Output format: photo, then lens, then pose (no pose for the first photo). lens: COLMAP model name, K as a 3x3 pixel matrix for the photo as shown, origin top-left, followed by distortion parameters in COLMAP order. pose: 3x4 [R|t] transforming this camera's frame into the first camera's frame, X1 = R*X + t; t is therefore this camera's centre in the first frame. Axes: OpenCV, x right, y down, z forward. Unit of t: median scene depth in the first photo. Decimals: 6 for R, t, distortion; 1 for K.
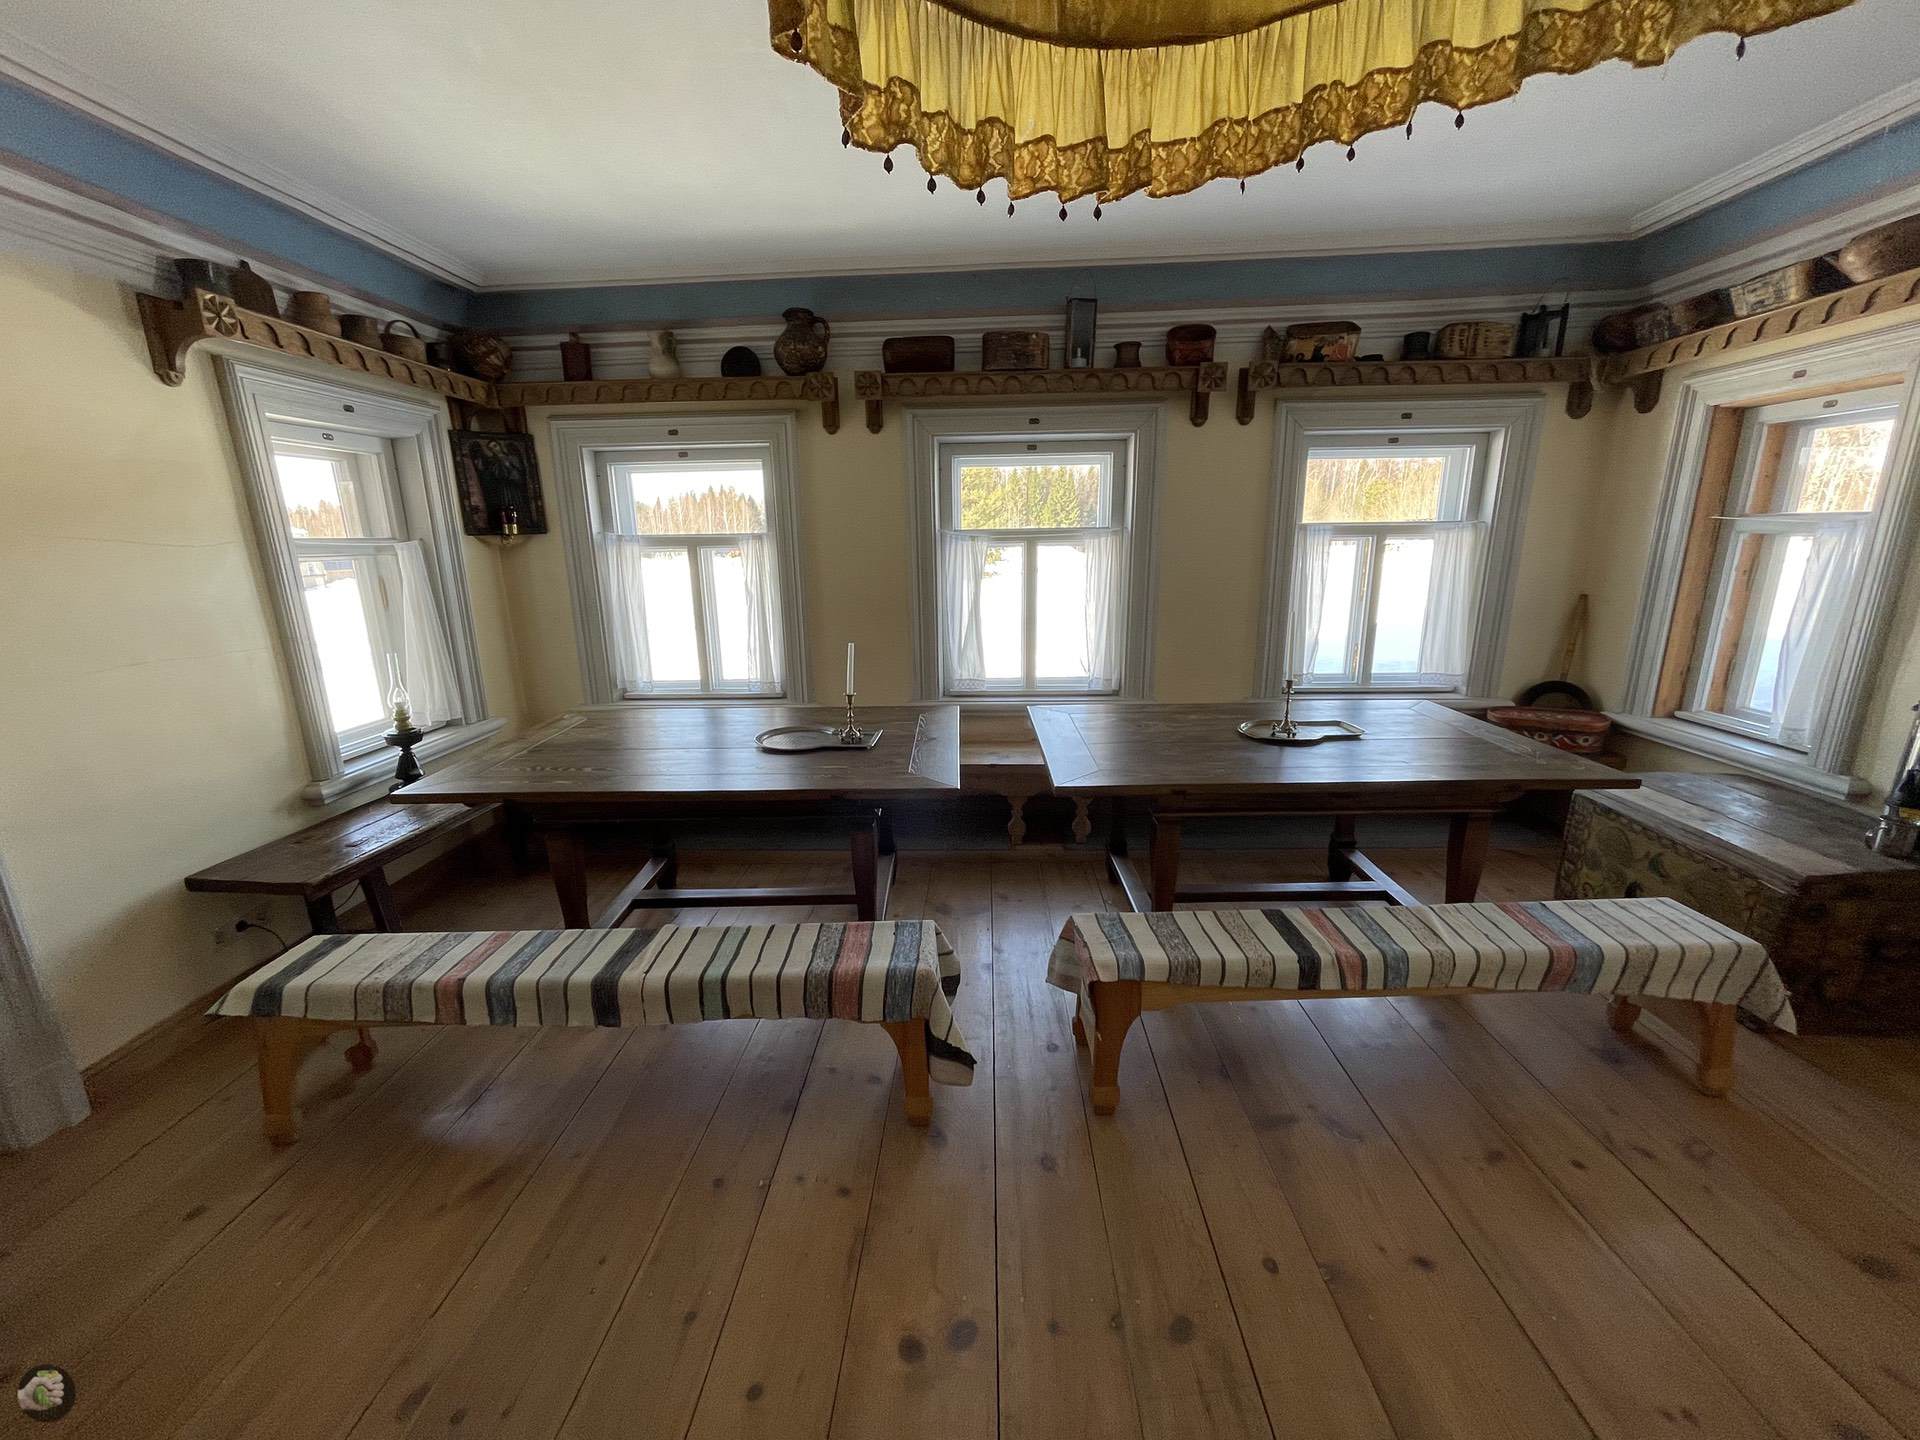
lens RADIAL K [[767.6, 0, 957.4], [0, 767.6, 725.7], [0, 0, 1]] dist [-0.002122, -0.000212]
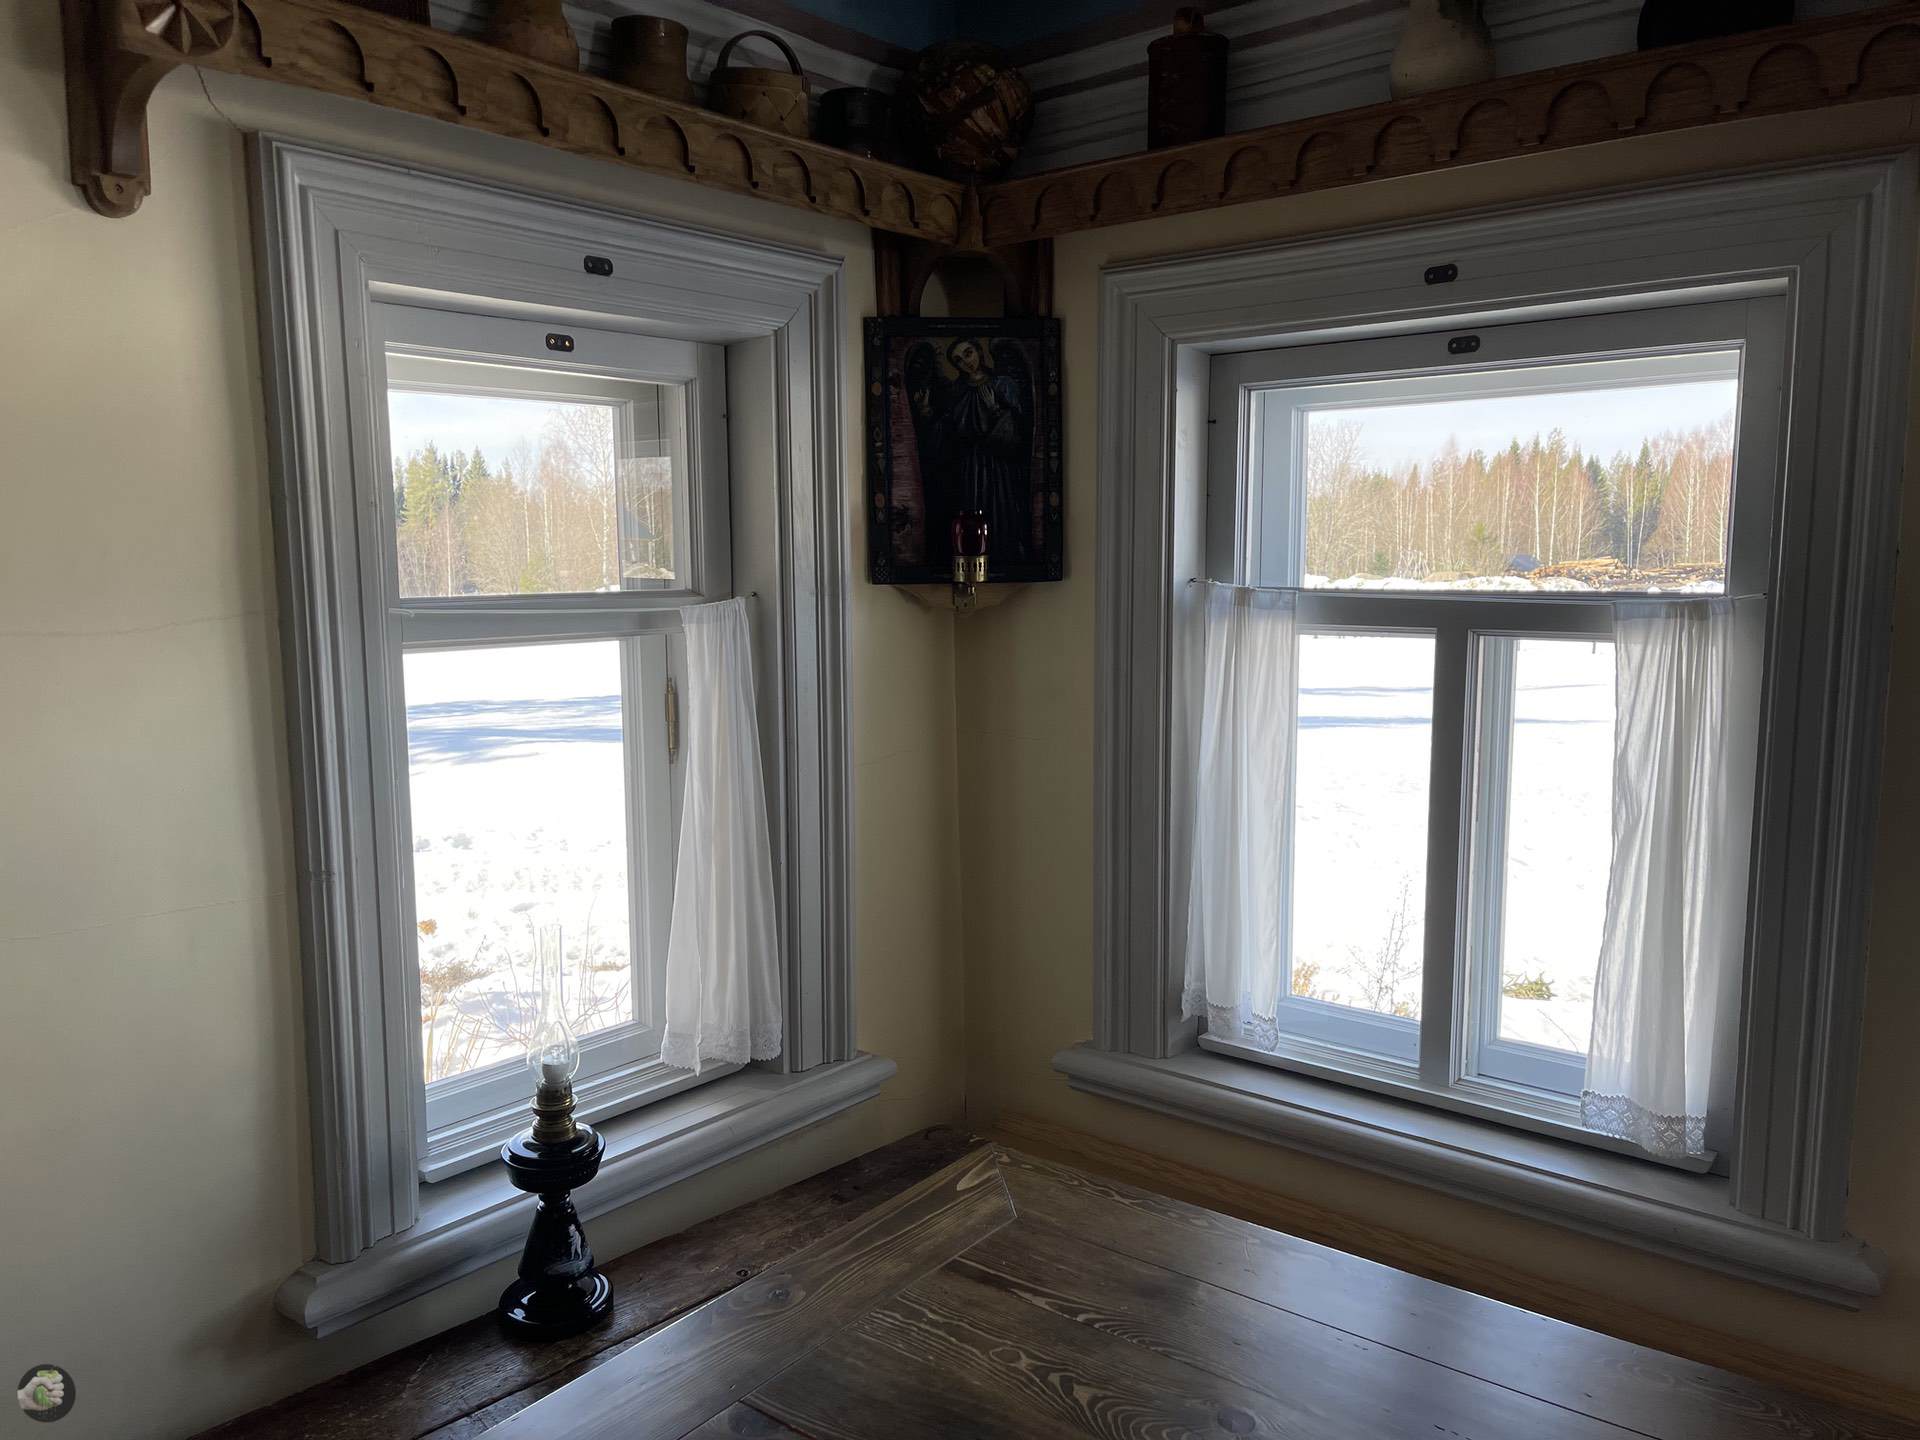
lens RADIAL K [[1449.0, 0, 967.8], [0, 1449.0, 725.9], [0, 0, 1]] dist [0.054787, -0.110684]
pose [[0.795412, 0.090086, -0.599336, -0.161235], [-0.156352, 0.985919, -0.059311, -0.144942], [0.585554, 0.140884, 0.798297, 0.466313]]
